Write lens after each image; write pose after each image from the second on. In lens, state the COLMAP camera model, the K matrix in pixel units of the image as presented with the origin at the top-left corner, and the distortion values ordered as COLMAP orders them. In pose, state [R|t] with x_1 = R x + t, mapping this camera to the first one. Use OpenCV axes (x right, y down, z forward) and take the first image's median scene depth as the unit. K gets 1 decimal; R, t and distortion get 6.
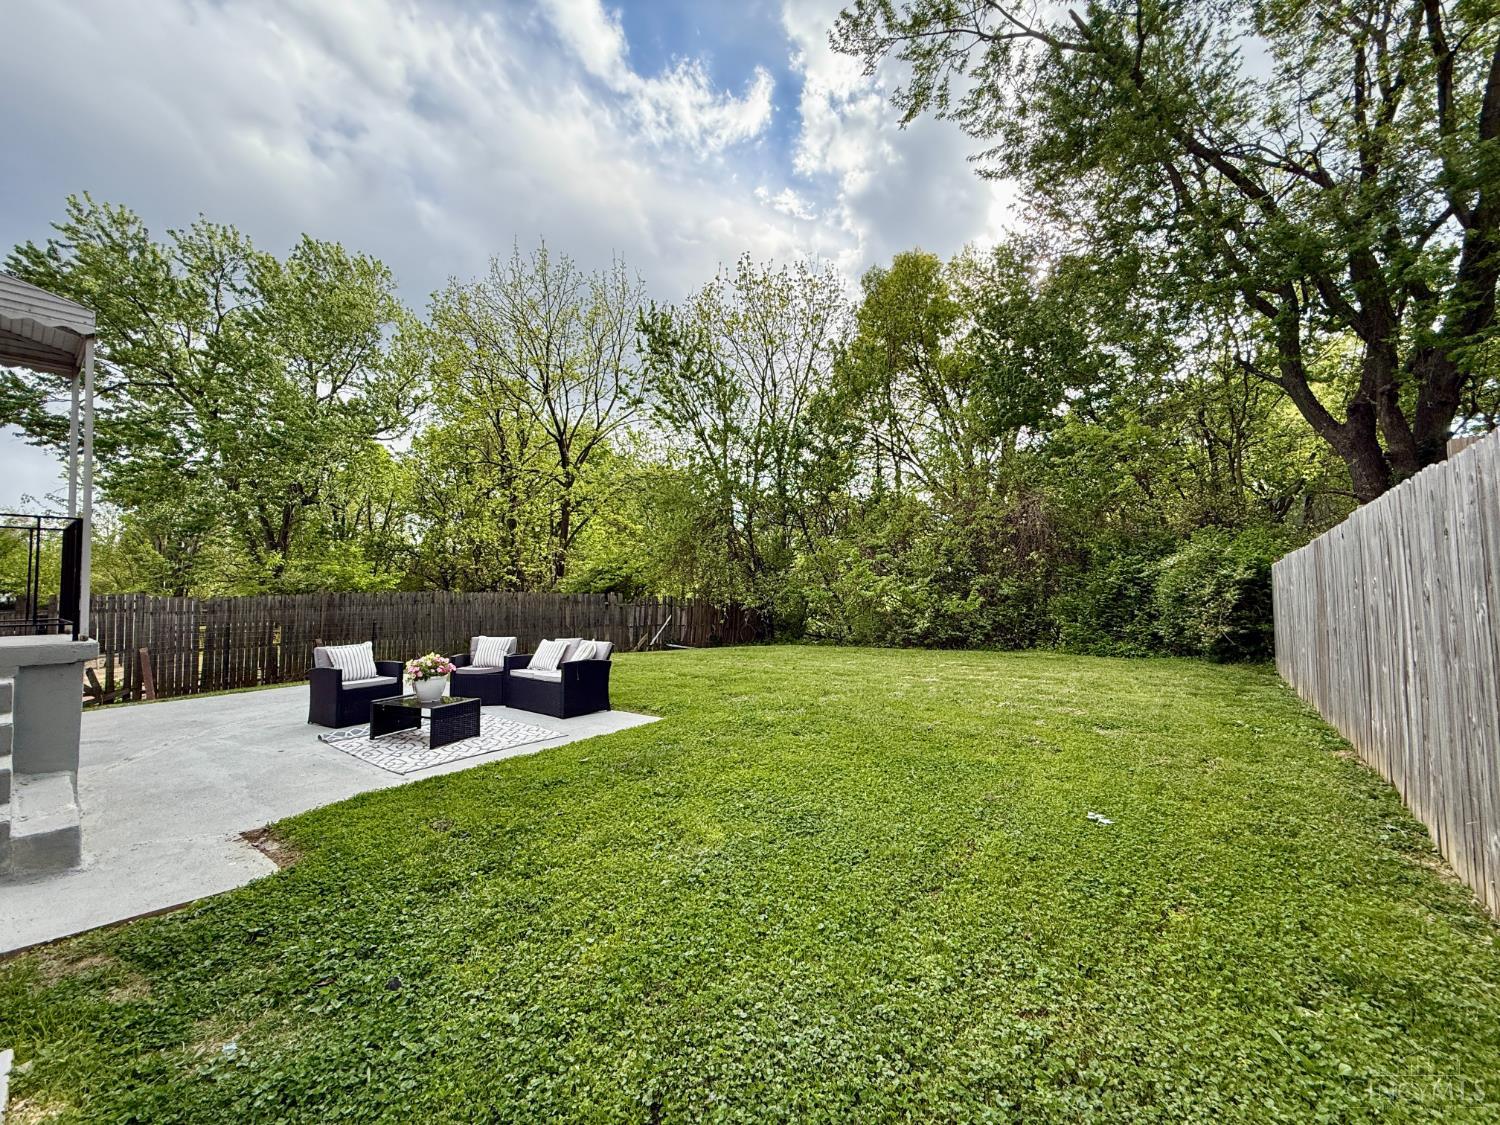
lens RADIAL K [[597.0, 0, 750.0], [0, 597.0, 562.5], [0, 0, 1]] dist [-0.000387, 0.000047]
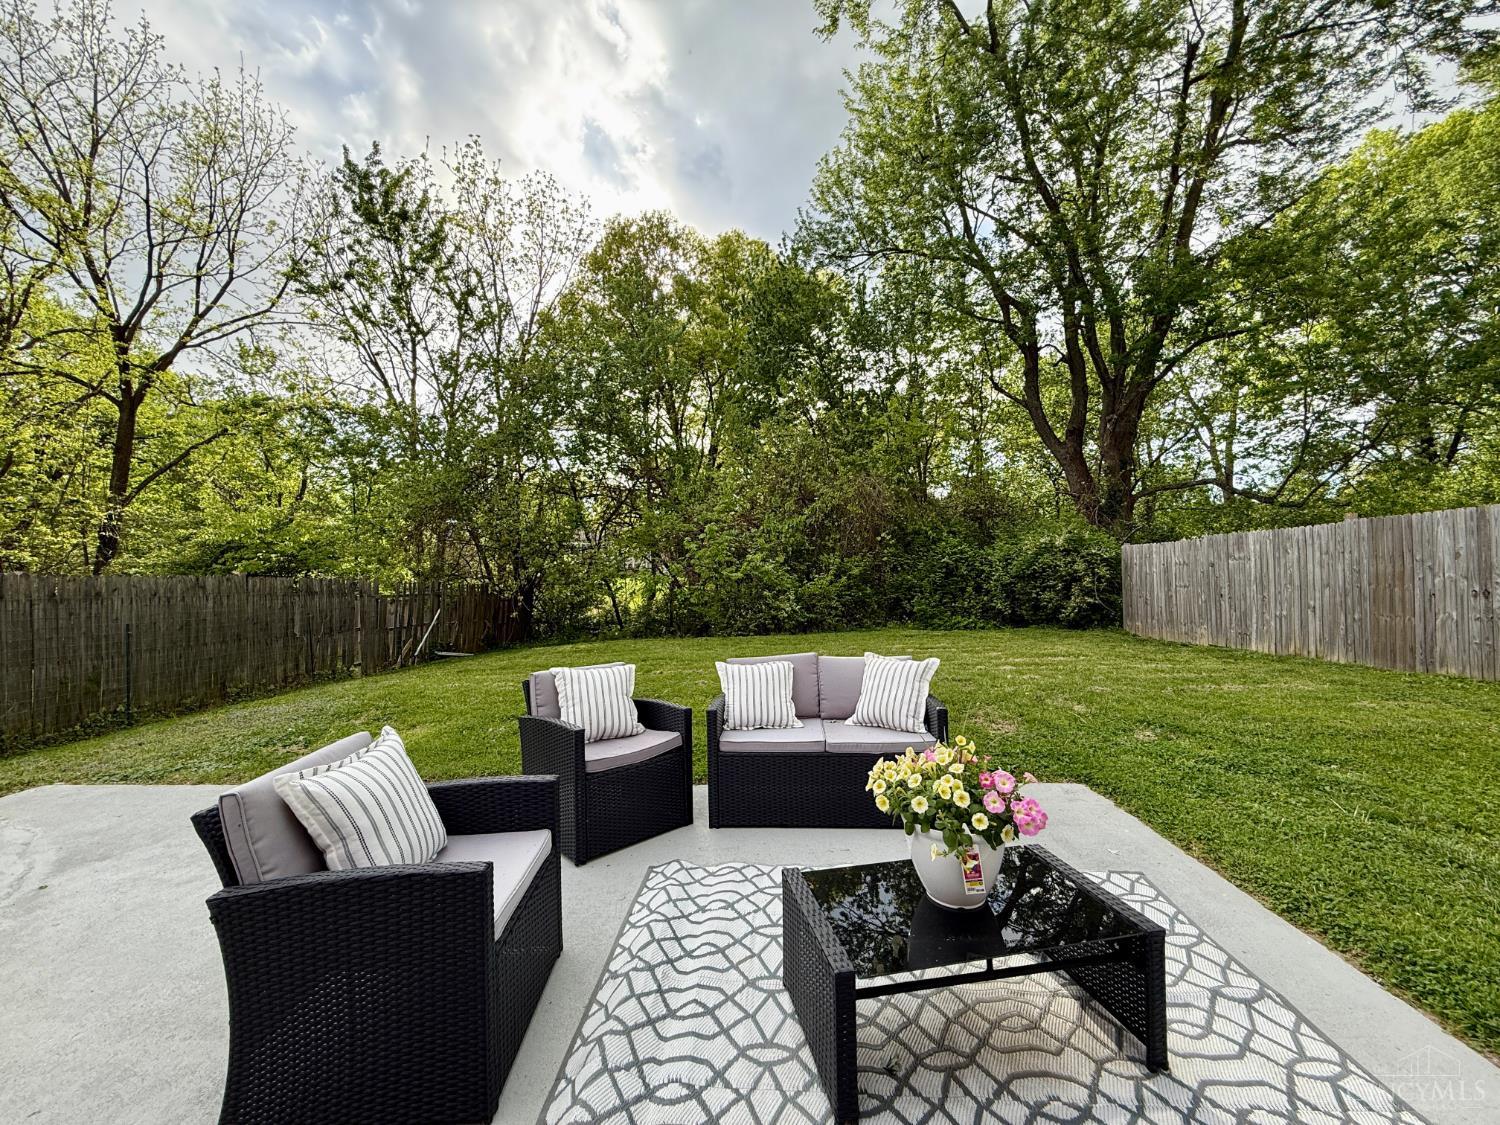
lens RADIAL K [[606.9, 0, 750.0], [0, 606.9, 562.5], [0, 0, 1]] dist [-0.000411, -0.000057]
pose [[0.816672, 0.004854, 0.577082, -0.209739], [-0.014339, 0.999827, 0.011882, 0.017980], [-0.576925, -0.017979, 0.816600, 0.198047]]
